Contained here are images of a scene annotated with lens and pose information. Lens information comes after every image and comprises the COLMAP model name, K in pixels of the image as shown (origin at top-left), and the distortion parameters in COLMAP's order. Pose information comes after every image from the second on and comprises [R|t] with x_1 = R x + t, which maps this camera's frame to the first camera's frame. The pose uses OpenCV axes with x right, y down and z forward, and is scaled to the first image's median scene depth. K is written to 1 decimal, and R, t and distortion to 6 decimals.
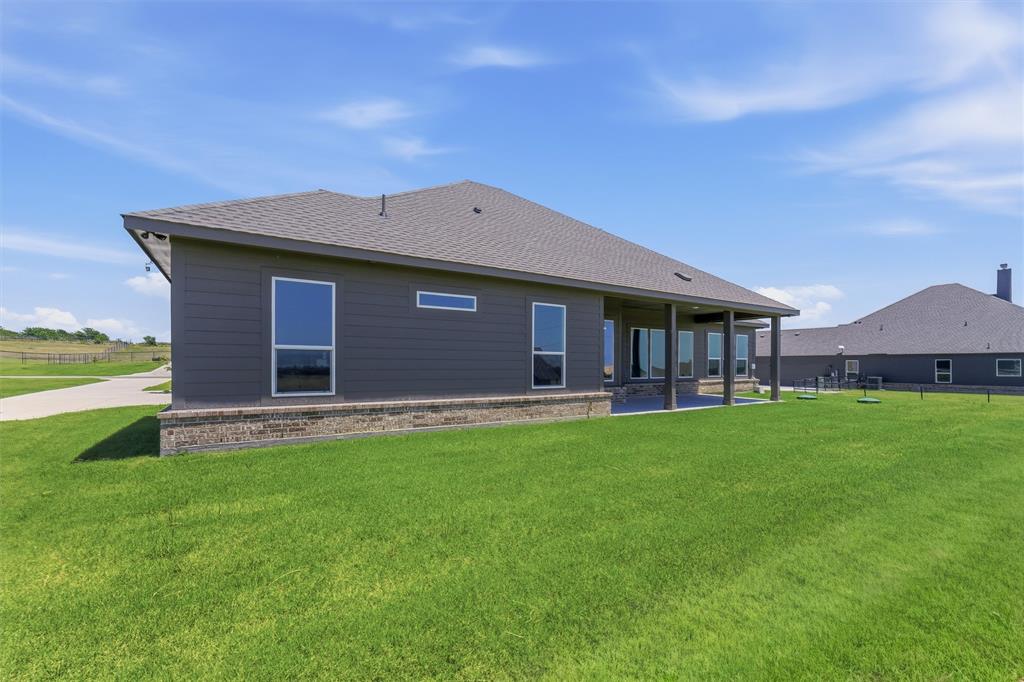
lens RADIAL K [[431.5, 0, 511.9], [0, 431.5, 363.8], [0, 0, 1]] dist [0.001735, 0.000188]
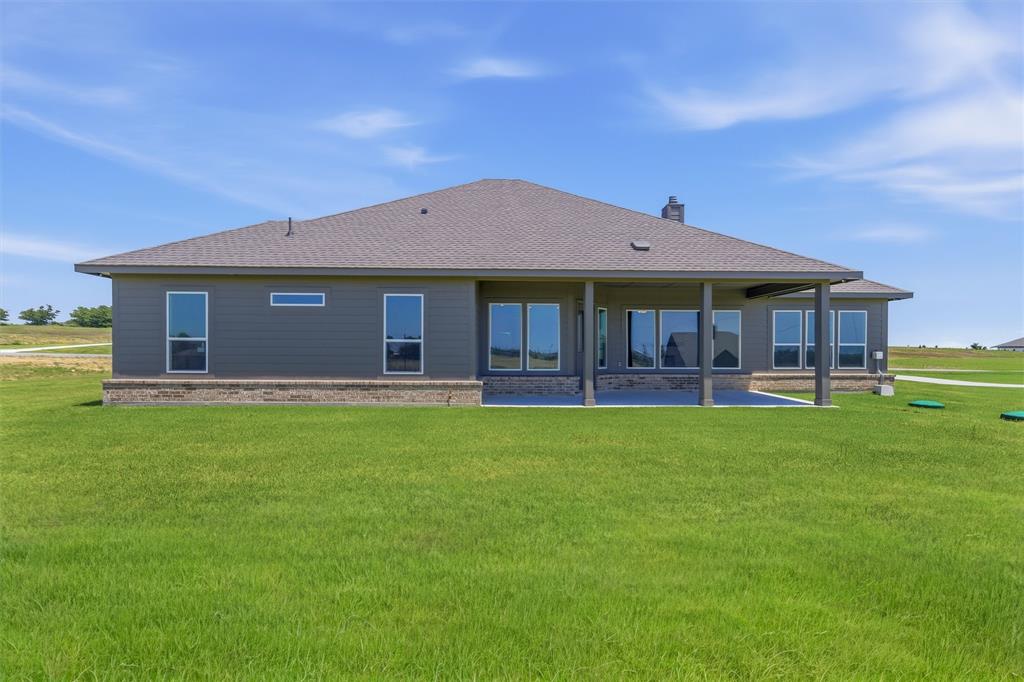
lens RADIAL K [[429.2, 0, 512.0], [0, 429.2, 341.0], [0, 0, 1]] dist [0.010186, 0.000015]
pose [[0.856184, -0.005457, -0.516642, 0.943889], [-0.003154, 0.999870, -0.015789, -0.009595], [0.516661, 0.015147, 0.856056, 0.265180]]
